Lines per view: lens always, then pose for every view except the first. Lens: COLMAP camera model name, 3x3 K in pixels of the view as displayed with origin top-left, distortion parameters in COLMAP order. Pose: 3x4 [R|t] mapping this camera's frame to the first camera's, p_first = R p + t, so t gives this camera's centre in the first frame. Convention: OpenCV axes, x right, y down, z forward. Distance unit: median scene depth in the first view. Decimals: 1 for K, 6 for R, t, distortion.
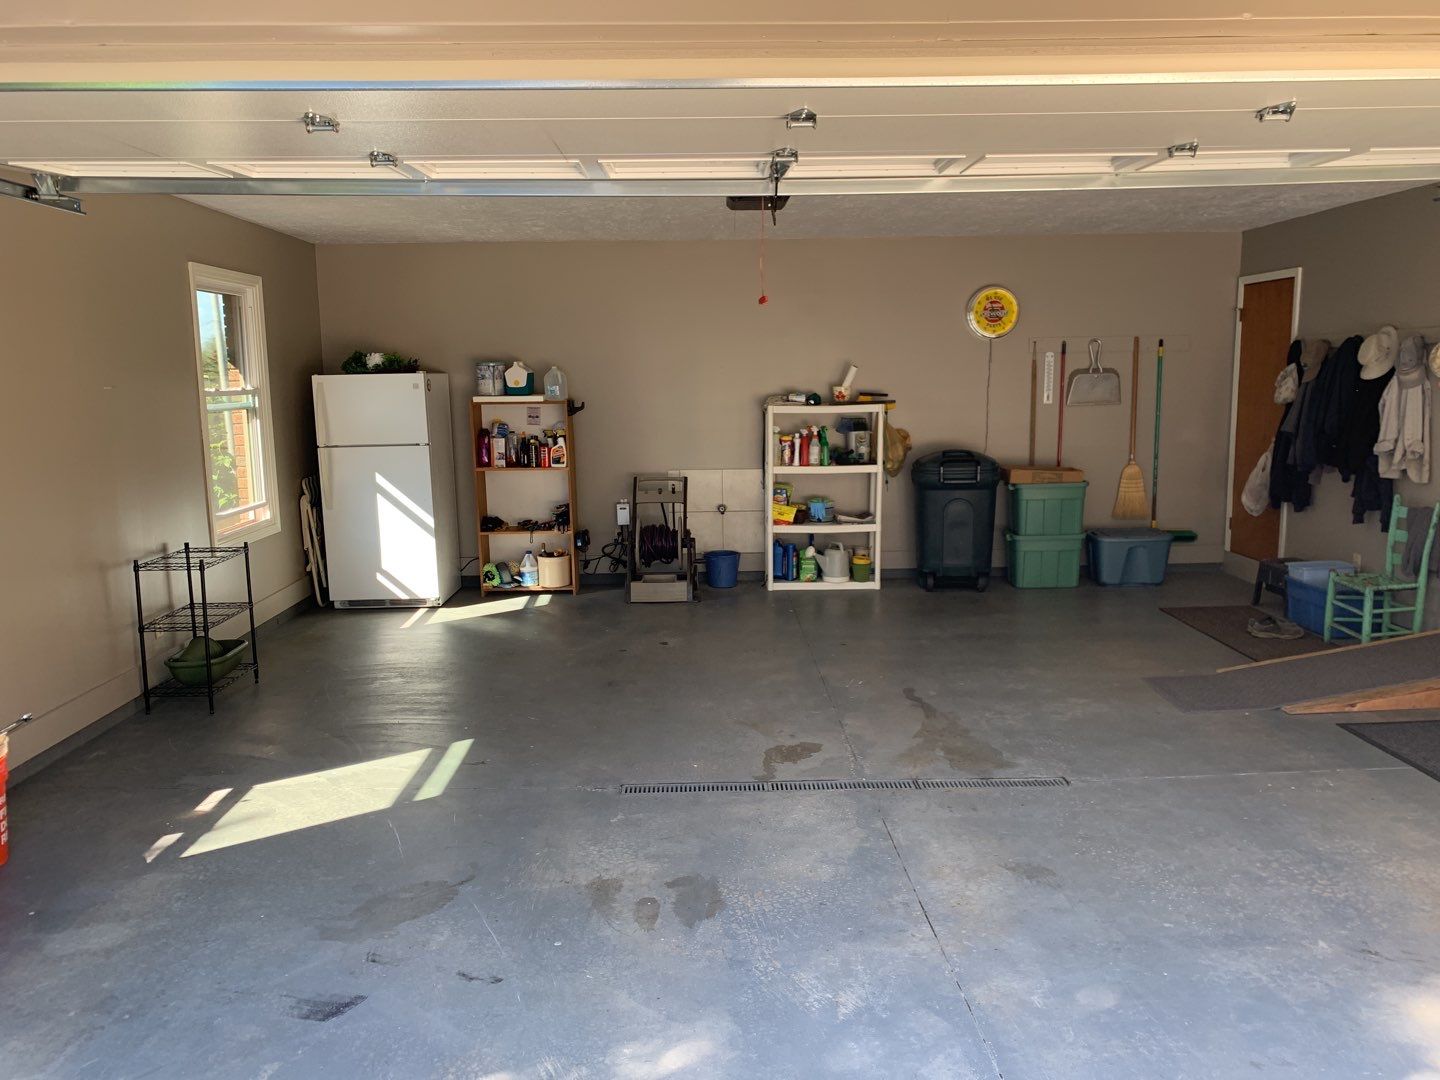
lens RADIAL K [[1091.5, 0, 722.4], [0, 1091.5, 540.2], [0, 0, 1]] dist [0.037615, -0.045915]
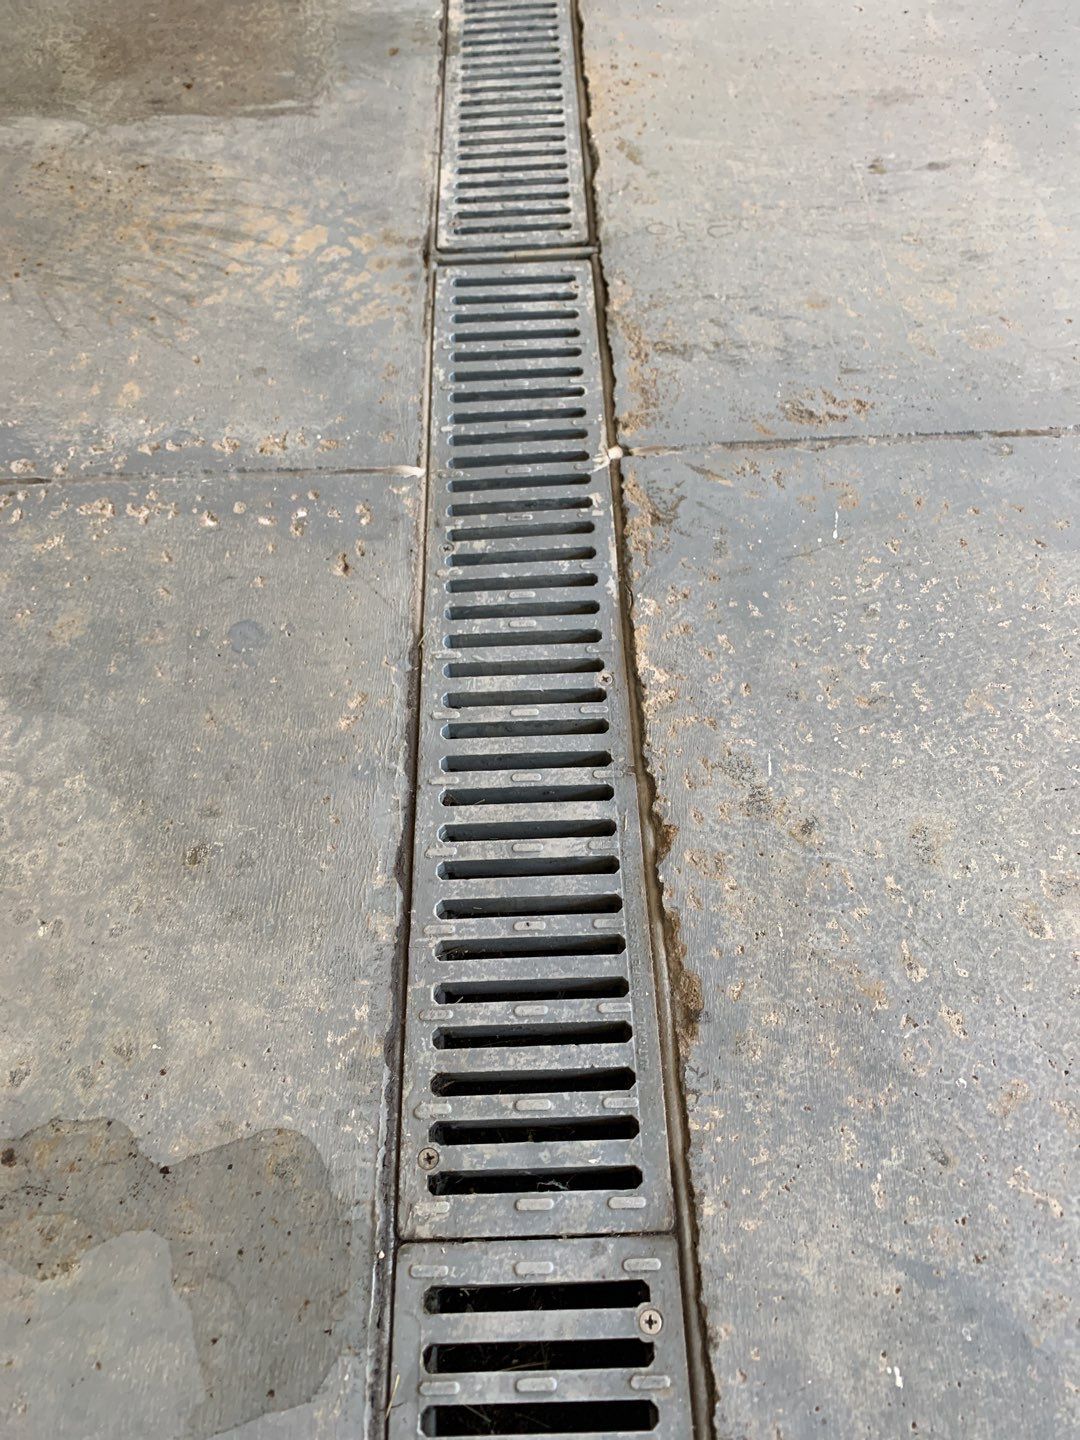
lens RADIAL K [[1091.5, 0, 540.5], [0, 1091.5, 720.8], [0, 0, 1]] dist [0.037615, -0.045915]
pose [[-0.006400, -0.830168, 0.557476, 0.023868], [0.168360, 0.548635, 0.818935, 0.113491], [-0.985705, 0.099098, 0.136256, 0.877811]]
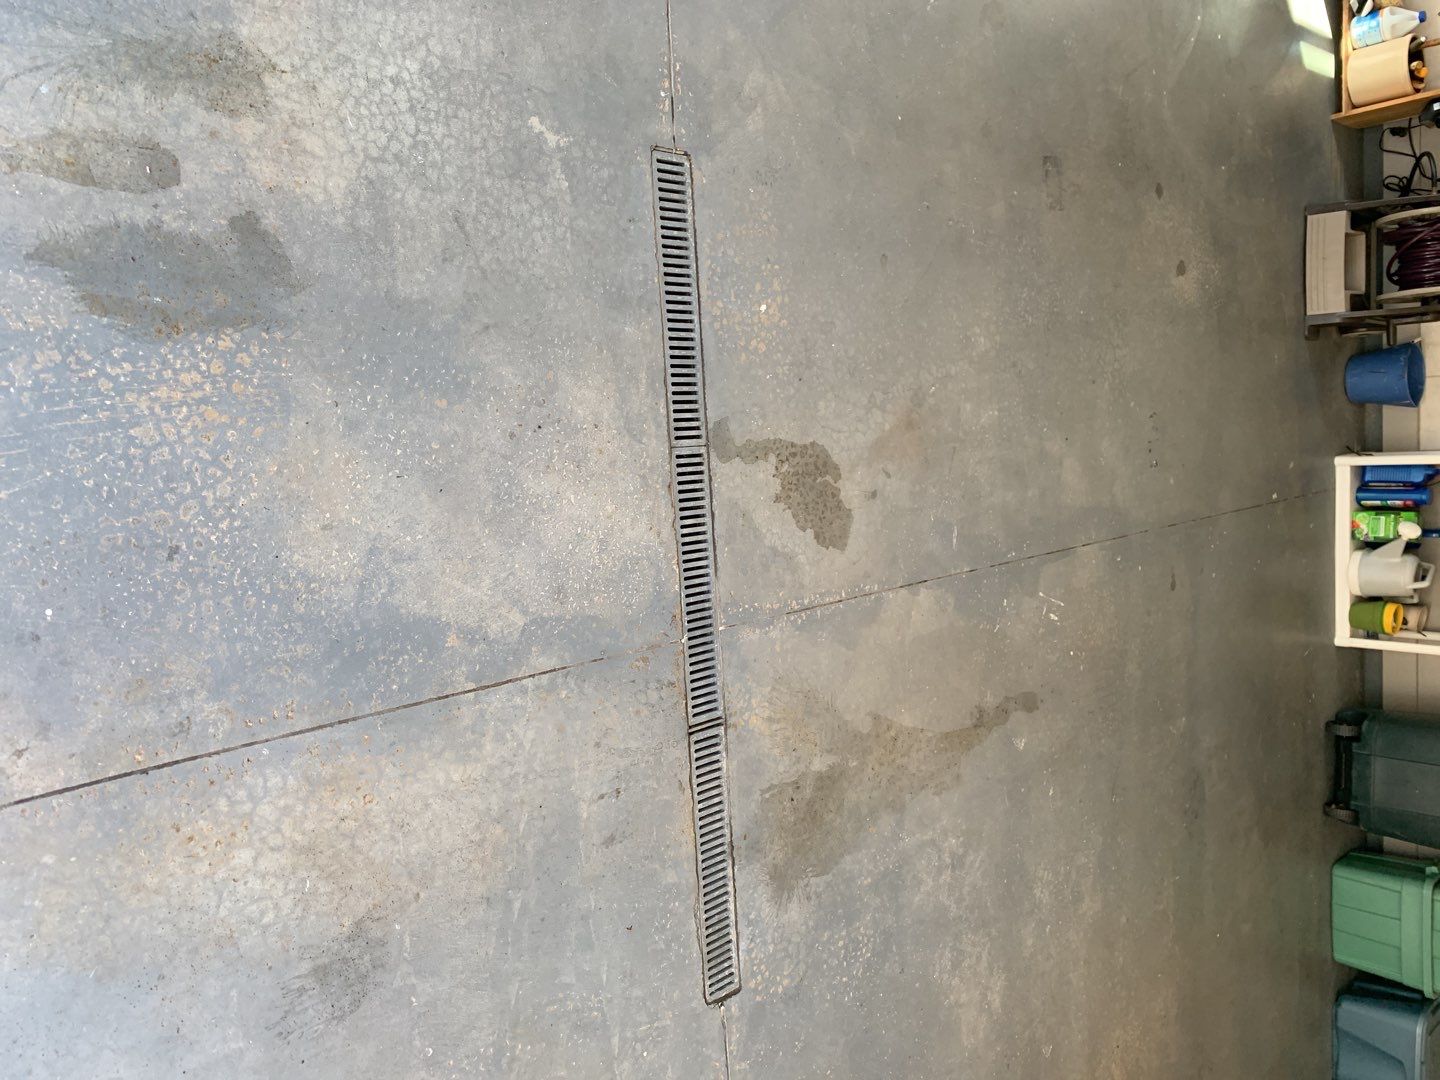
lens RADIAL K [[1091.5, 0, 706.1], [0, 1091.5, 549.0], [0, 0, 1]] dist [0.037615, -0.045915]
pose [[0.034942, 0.994684, 0.096865, 0.036082], [-0.785034, -0.032663, 0.618591, -0.091219], [0.618467, -0.097657, 0.779719, 0.533479]]
